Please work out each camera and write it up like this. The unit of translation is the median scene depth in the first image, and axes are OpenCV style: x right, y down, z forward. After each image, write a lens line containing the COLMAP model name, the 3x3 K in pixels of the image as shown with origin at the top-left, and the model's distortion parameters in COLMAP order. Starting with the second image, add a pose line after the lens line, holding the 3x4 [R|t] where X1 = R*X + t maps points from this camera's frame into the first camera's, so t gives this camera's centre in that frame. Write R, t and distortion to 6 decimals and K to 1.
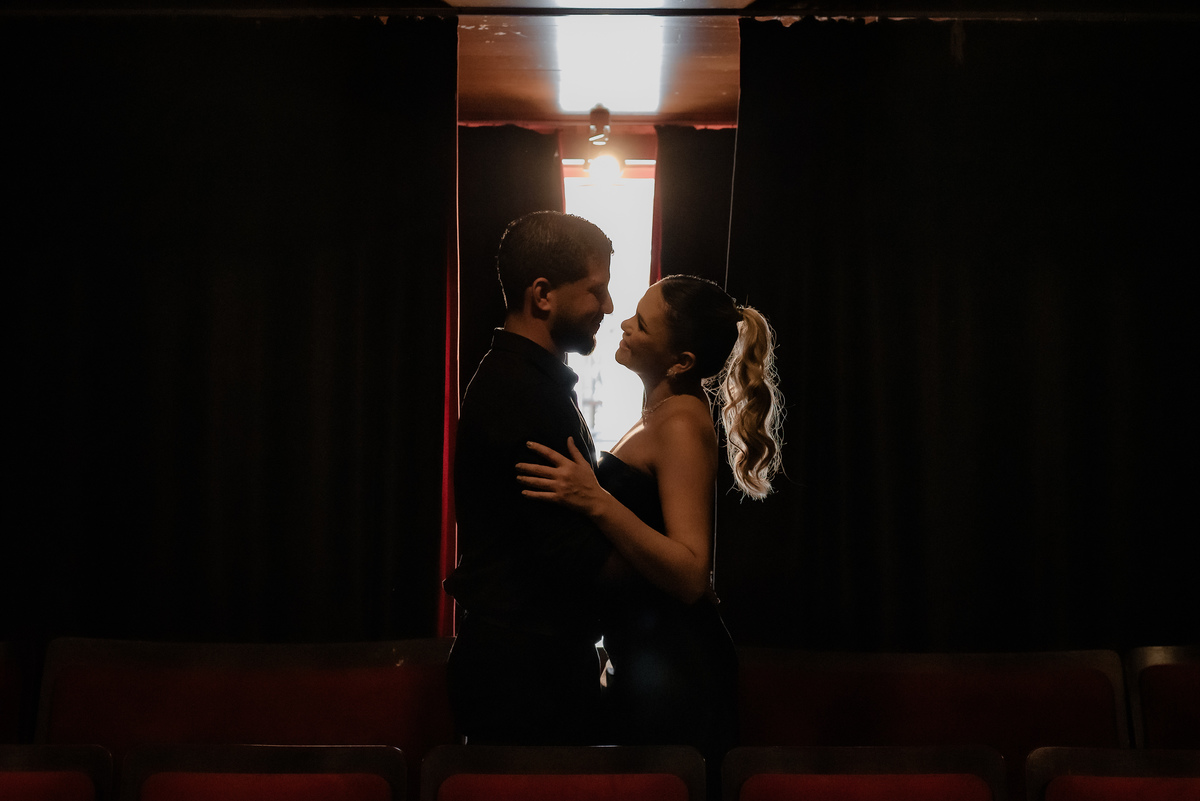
lens RADIAL K [[1804.6, 0, 604.2], [0, 1804.6, 377.7], [0, 0, 1]] dist [0.012683, 0.002397]
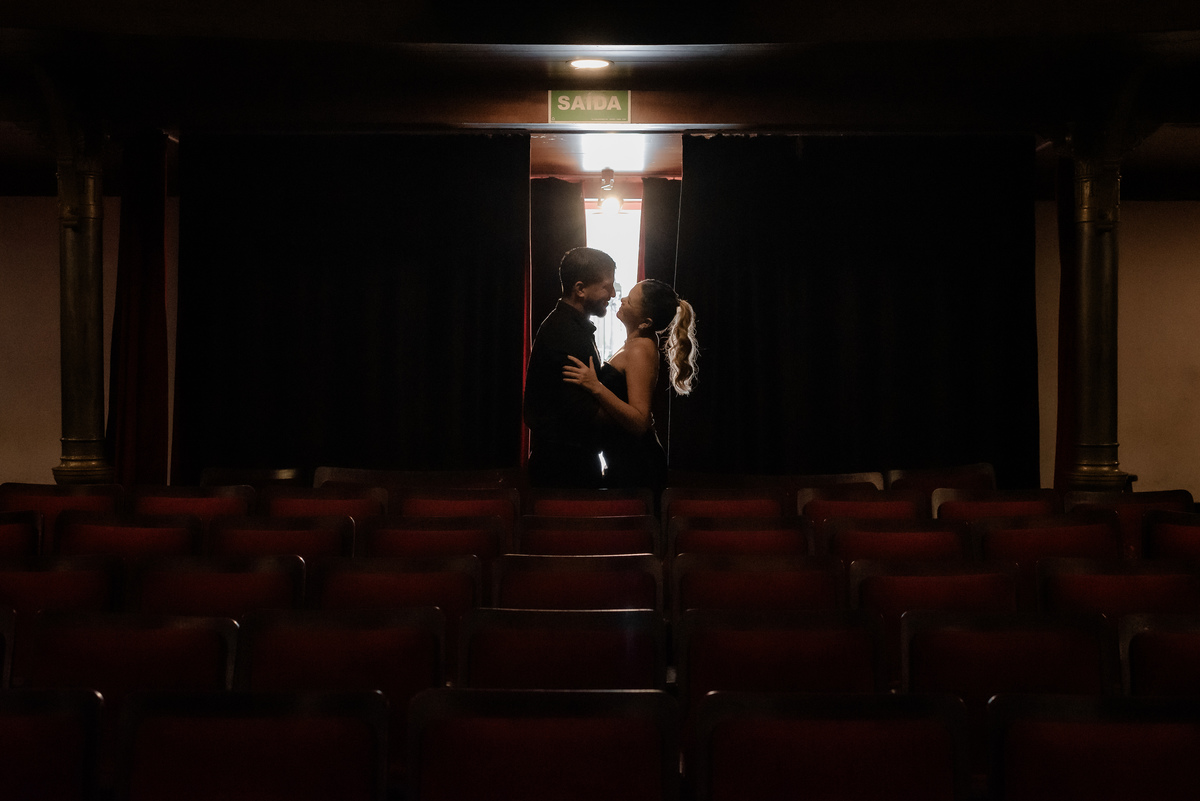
lens RADIAL K [[1804.6, 0, 604.2], [0, 1804.6, 377.7], [0, 0, 1]] dist [0.012683, 0.002397]
pose [[0.999602, 0.026479, -0.009706, 0.017040], [-0.026309, 0.999506, 0.017202, 0.014452], [0.010156, -0.016940, 0.999805, -0.721449]]
